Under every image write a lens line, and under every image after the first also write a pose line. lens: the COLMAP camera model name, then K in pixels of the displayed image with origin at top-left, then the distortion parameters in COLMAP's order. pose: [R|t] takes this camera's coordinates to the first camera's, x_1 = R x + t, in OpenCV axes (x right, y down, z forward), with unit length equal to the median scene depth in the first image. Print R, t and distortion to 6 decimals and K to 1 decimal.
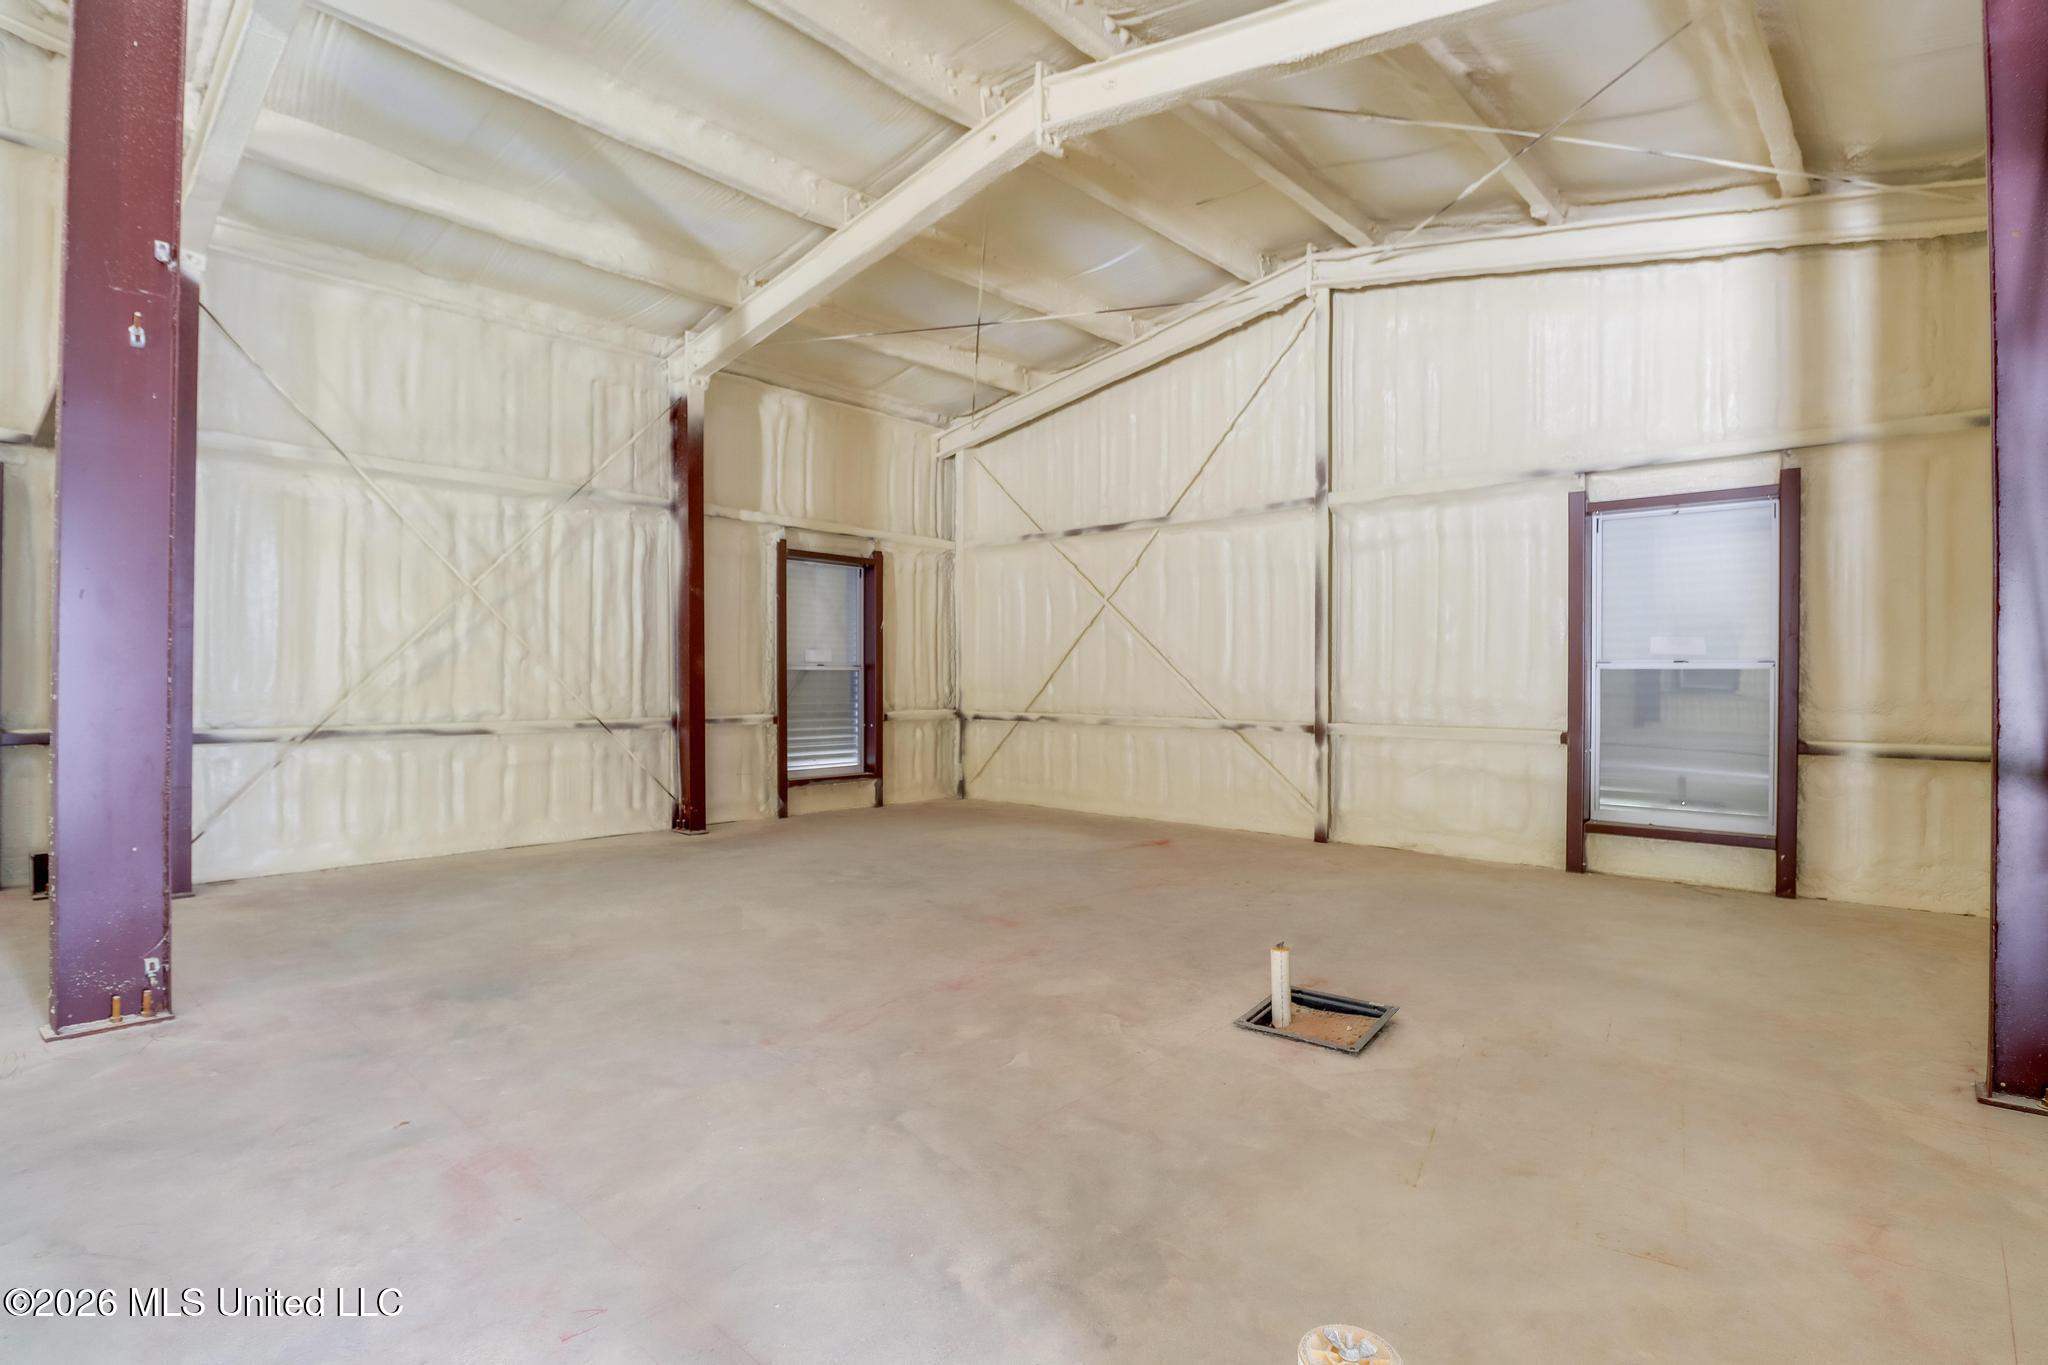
lens RADIAL K [[989.4, 0, 1024.3], [0, 989.4, 681.1], [0, 0, 1]] dist [-0.005851, -0.001154]
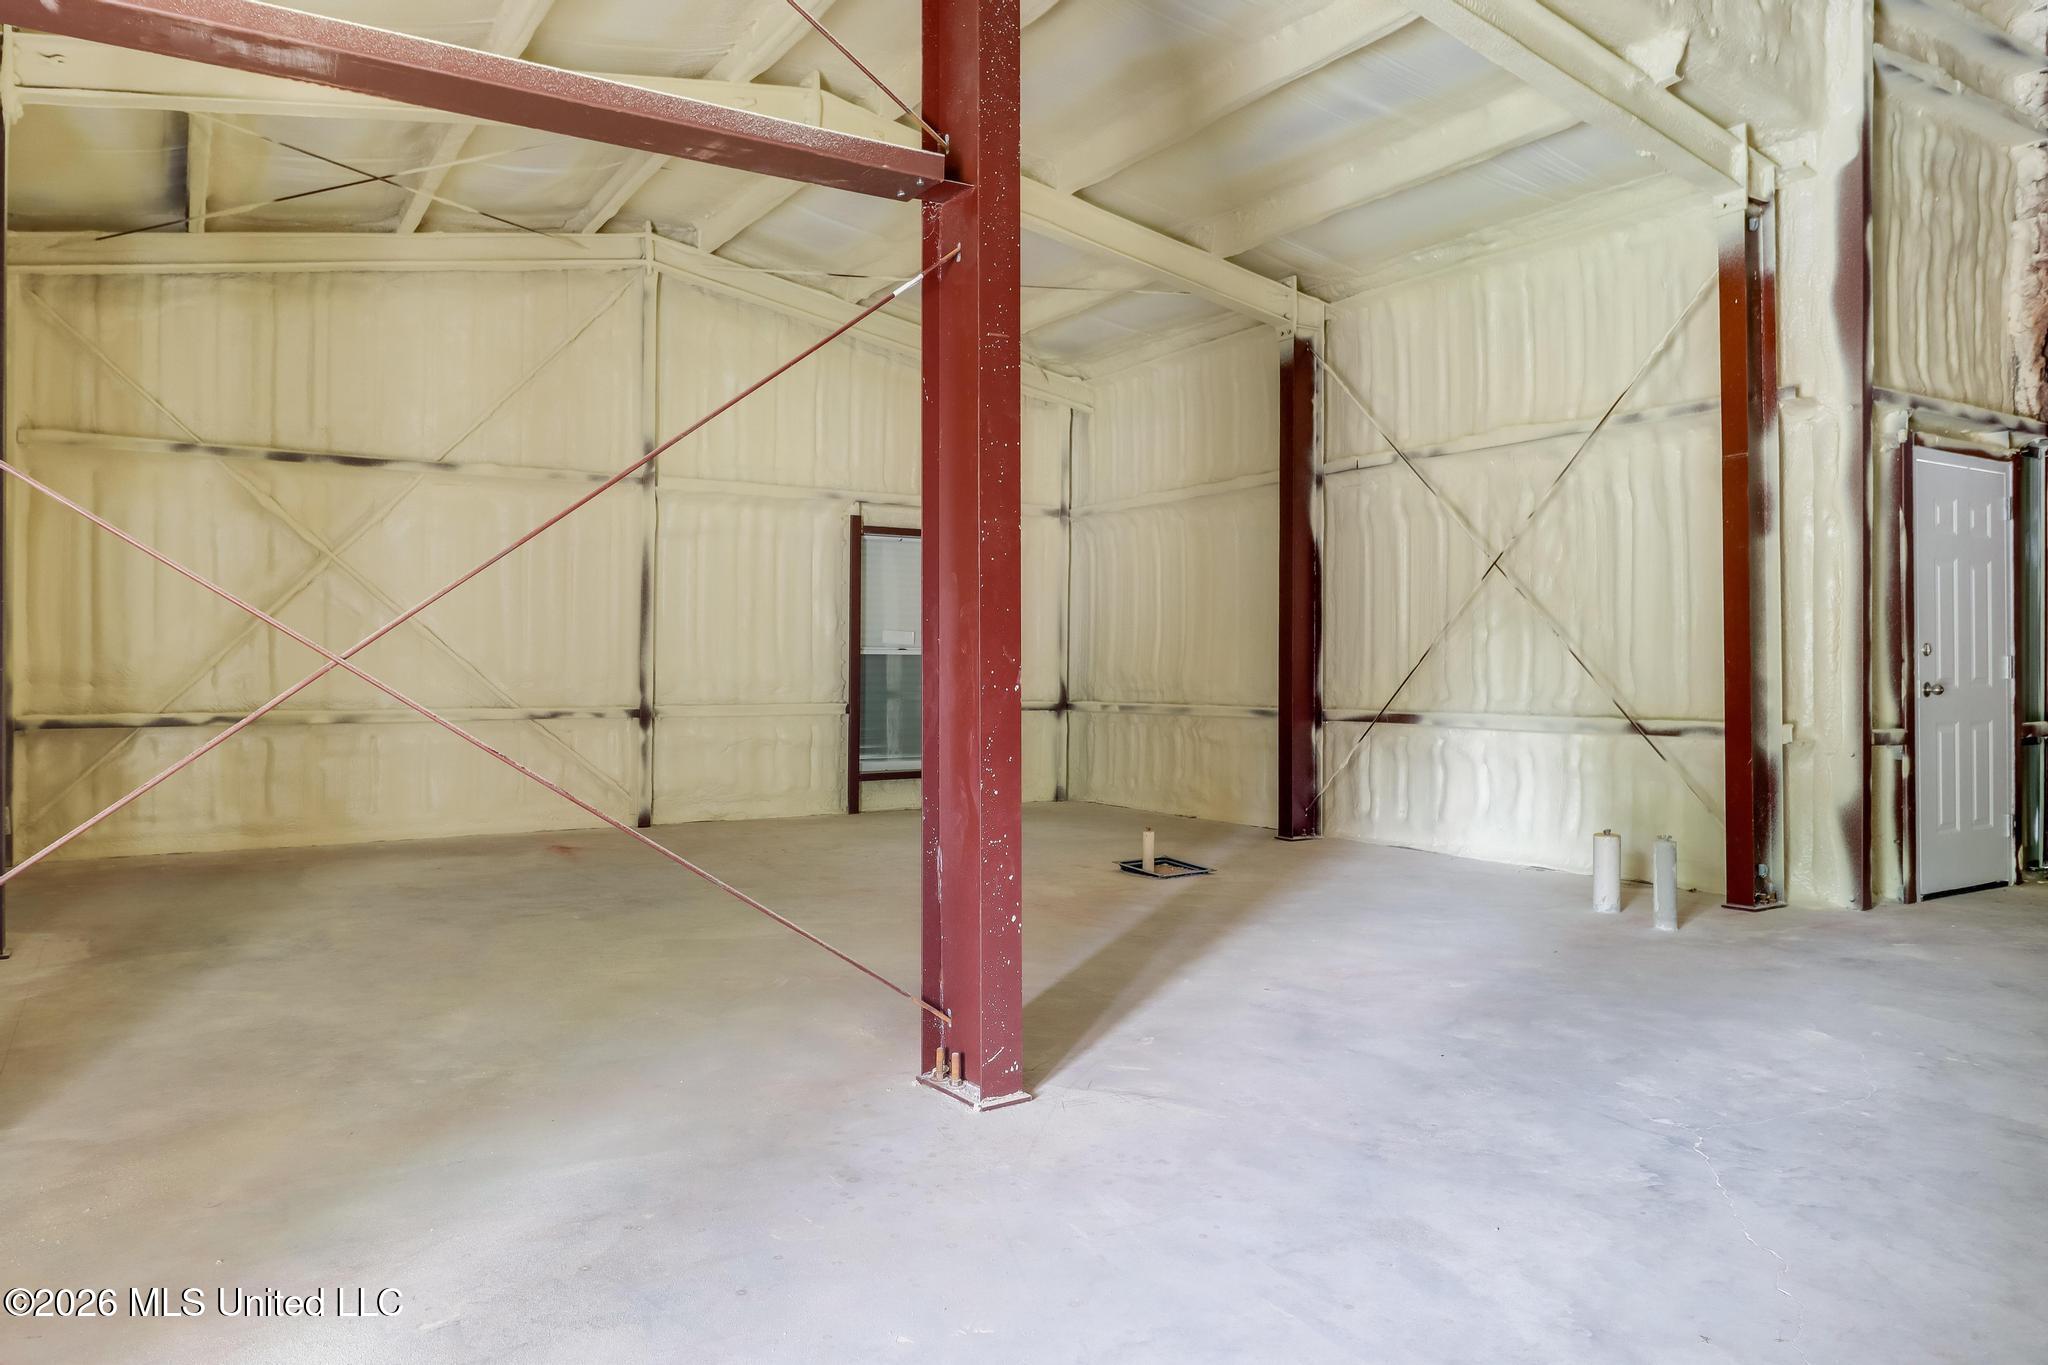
lens RADIAL K [[1229.0, 0, 1027.2], [0, 1229.0, 670.8], [0, 0, 1]] dist [0.004307, 0.000643]
pose [[0.297959, -0.005335, 0.954564, -0.791651], [0.003896, 0.999983, 0.004373, 0.003281], [-0.954571, 0.002416, 0.297975, 0.282656]]
